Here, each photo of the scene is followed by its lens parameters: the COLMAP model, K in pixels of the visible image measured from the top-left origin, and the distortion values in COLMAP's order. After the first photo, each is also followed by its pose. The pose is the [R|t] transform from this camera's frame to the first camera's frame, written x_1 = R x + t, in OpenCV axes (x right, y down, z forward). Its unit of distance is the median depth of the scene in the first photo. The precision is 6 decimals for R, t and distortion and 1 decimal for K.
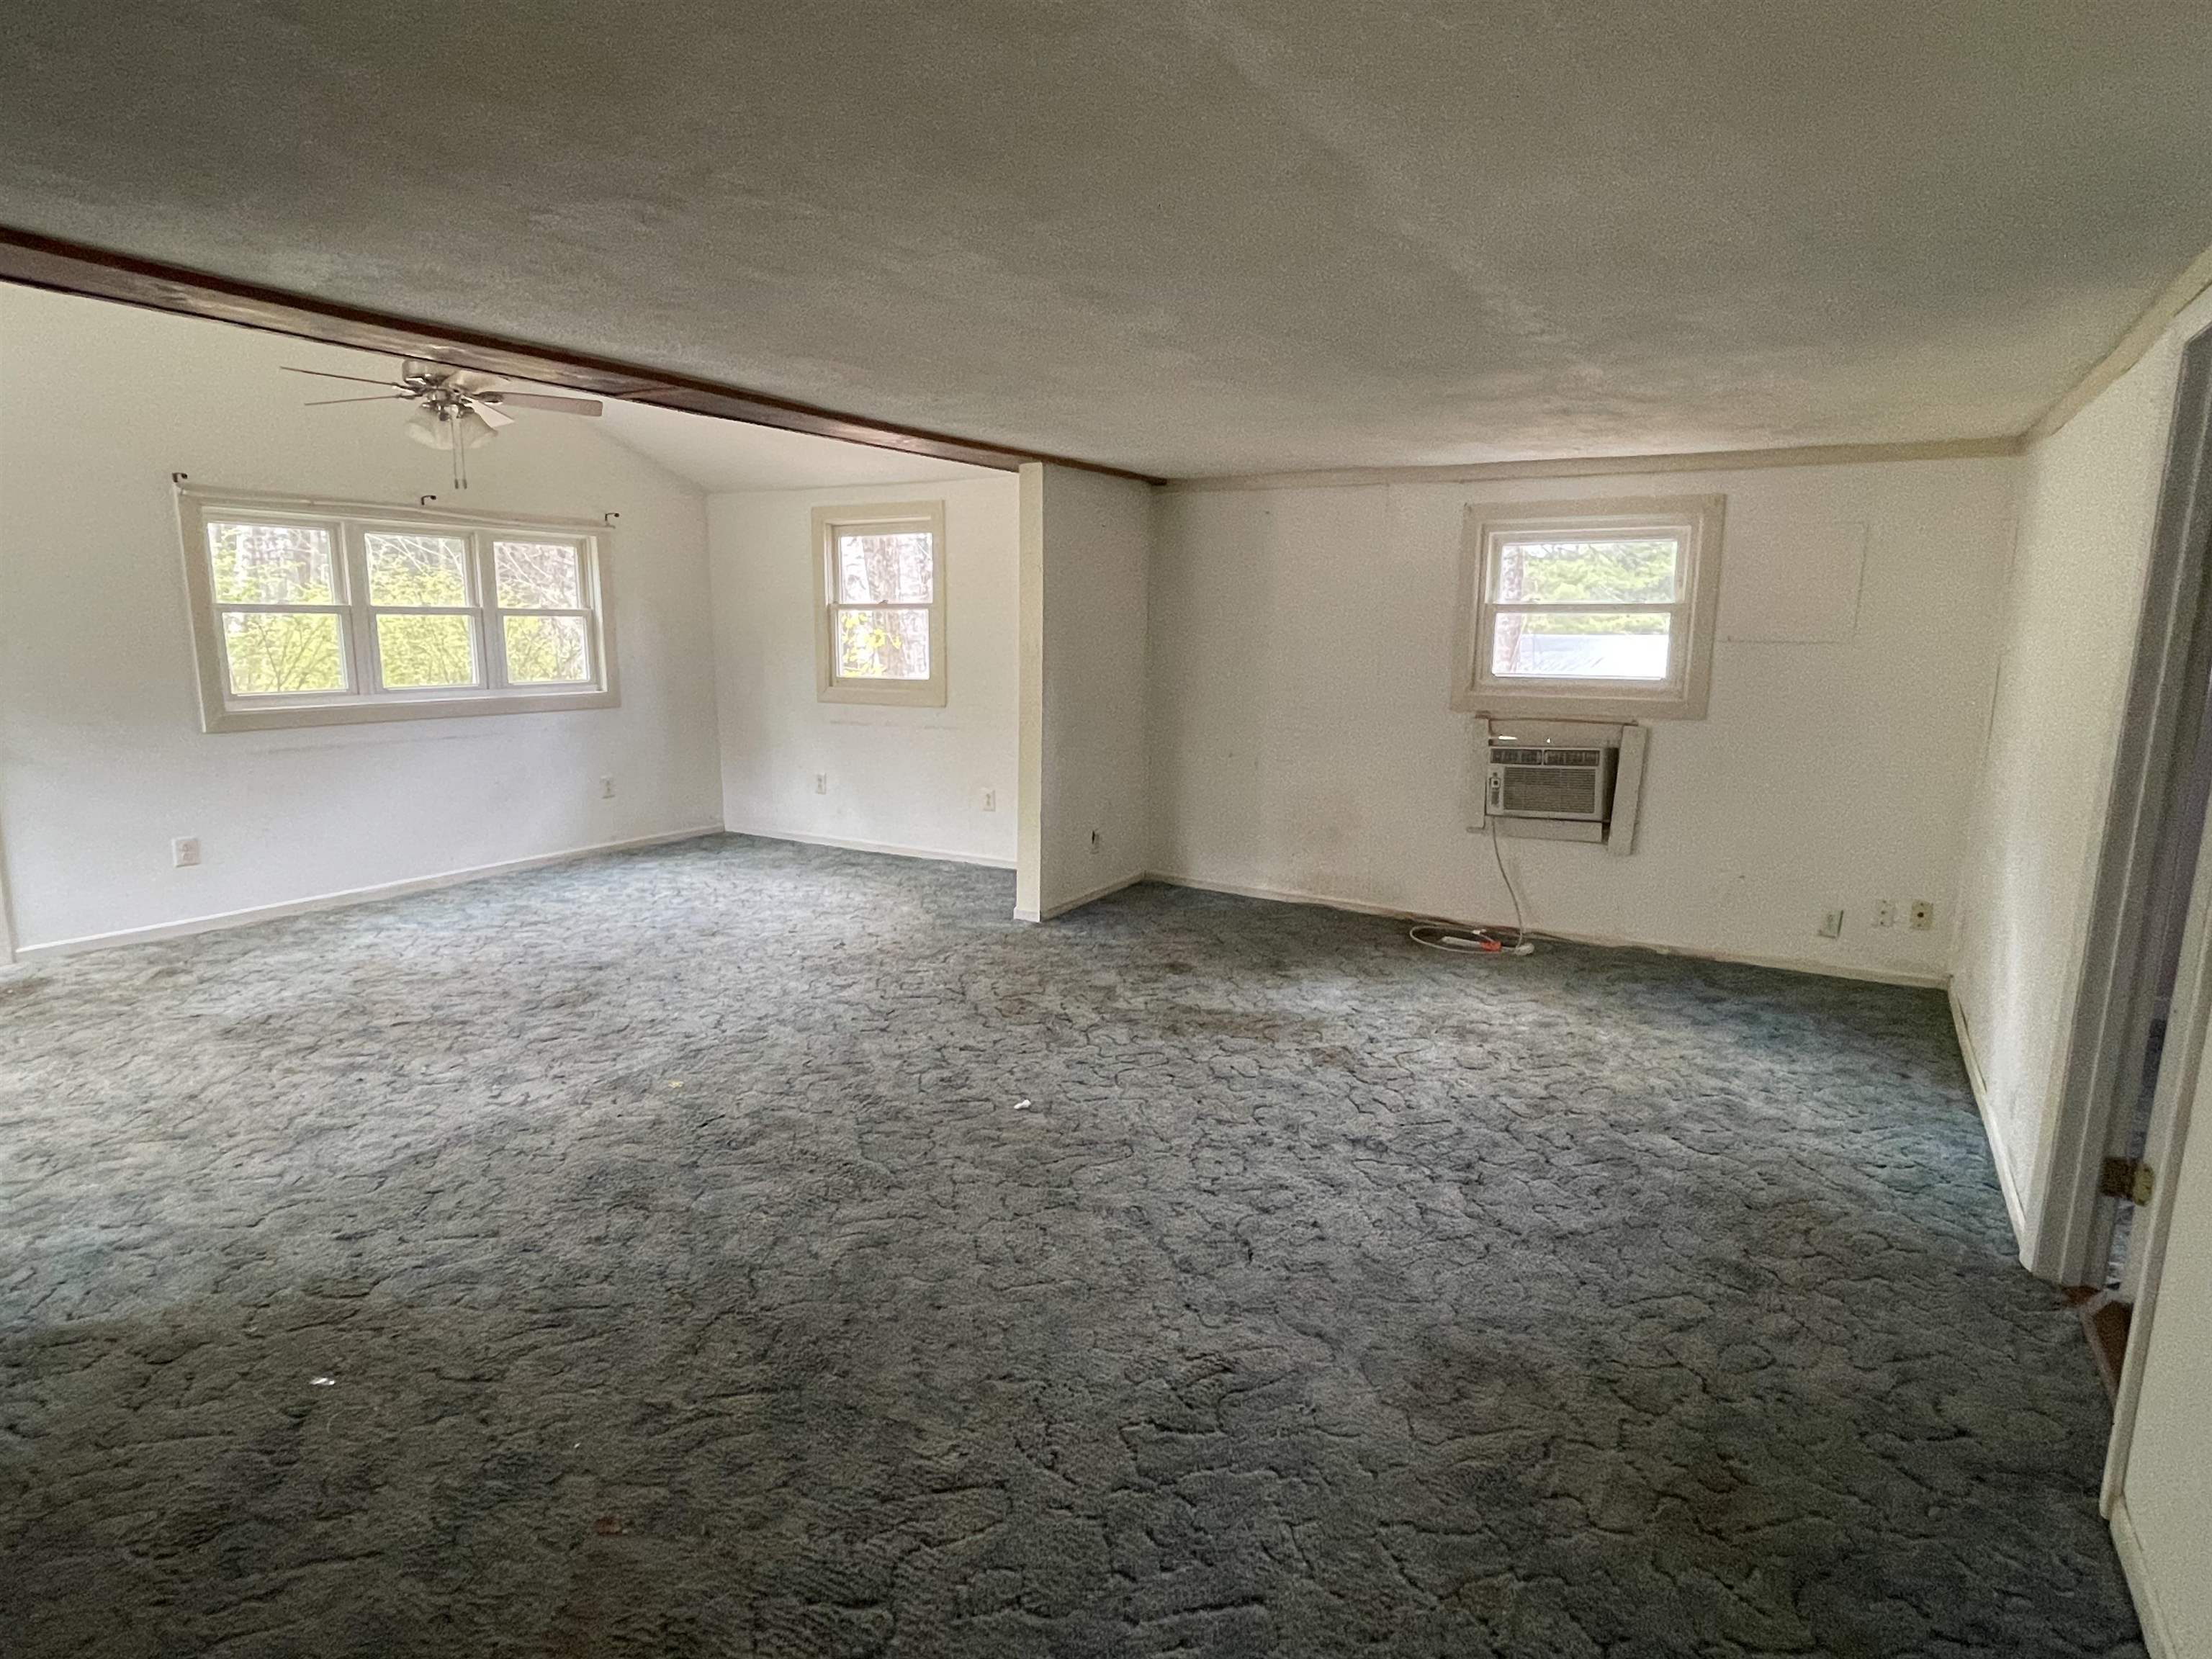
lens RADIAL K [[1177.8, 0, 1106.0], [0, 1177.8, 829.5], [0, 0, 1]] dist [0.004549, -0.013621]
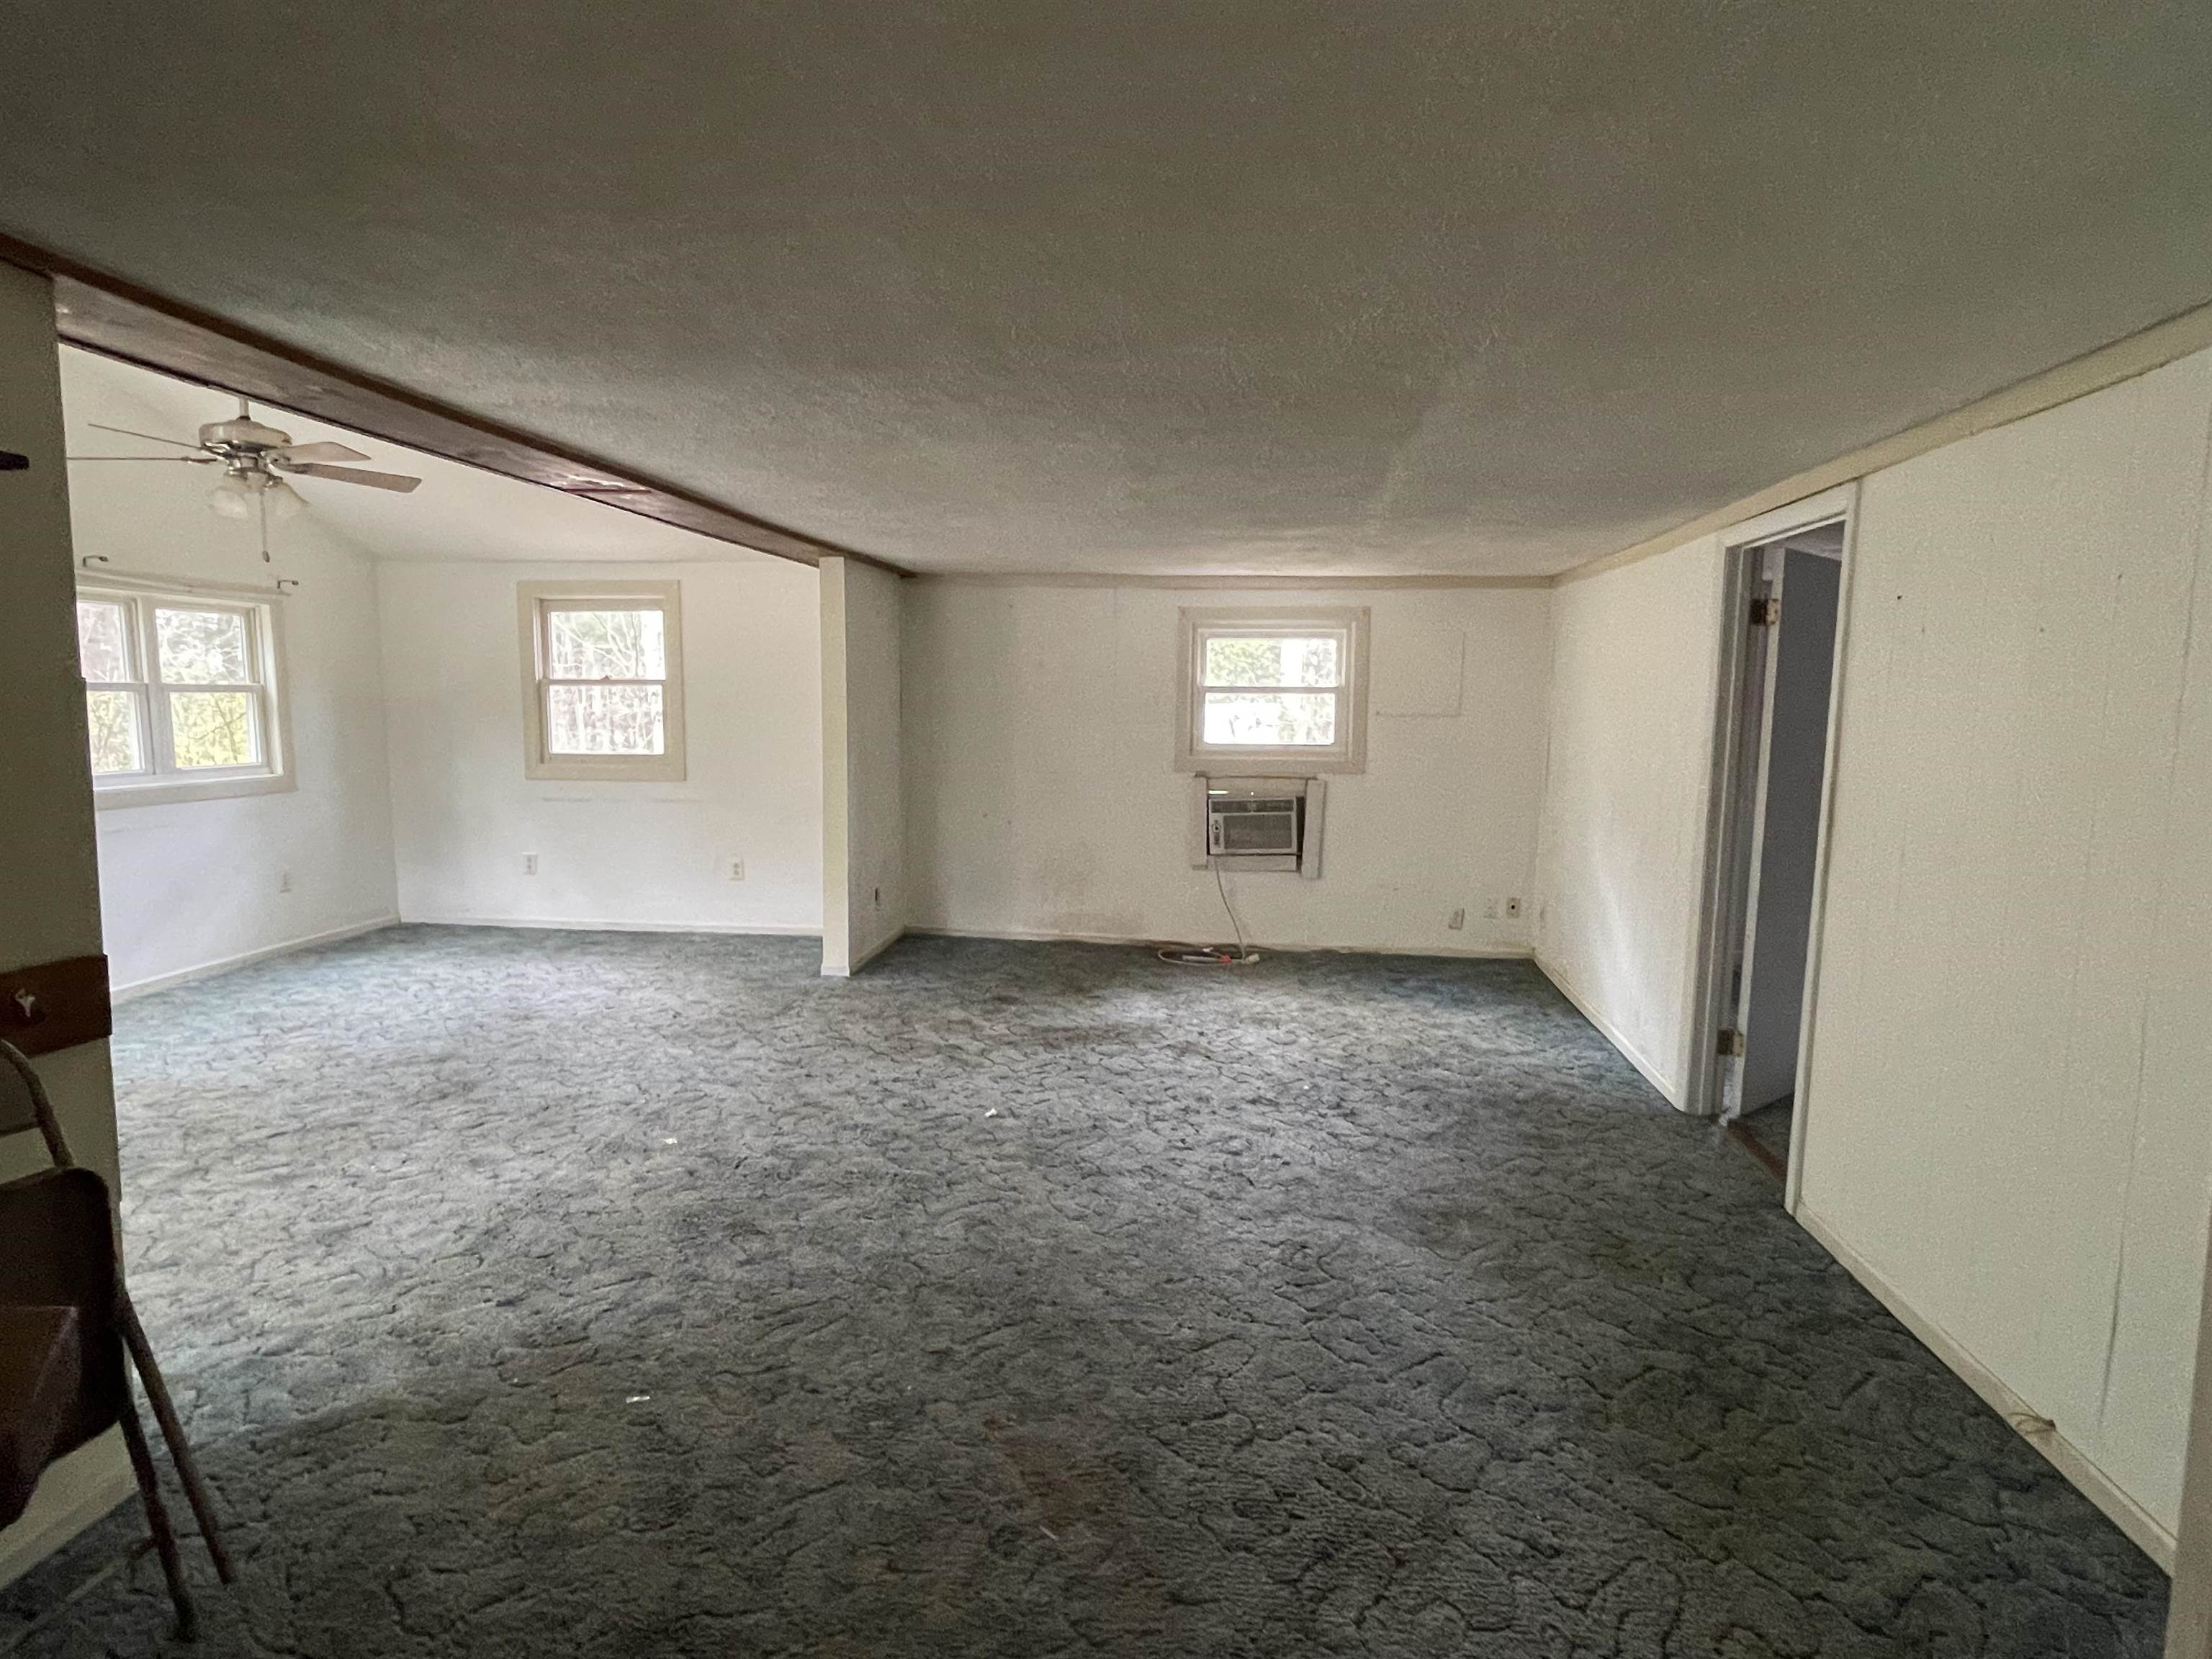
lens RADIAL K [[1158.6, 0, 1106.0], [0, 1158.6, 829.5], [0, 0, 1]] dist [0.018148, -0.034273]
pose [[0.917375, -0.044173, 0.395566, -0.315954], [0.066308, 0.996896, -0.042456, 0.006985], [-0.392462, 0.065177, 0.917456, -0.094247]]
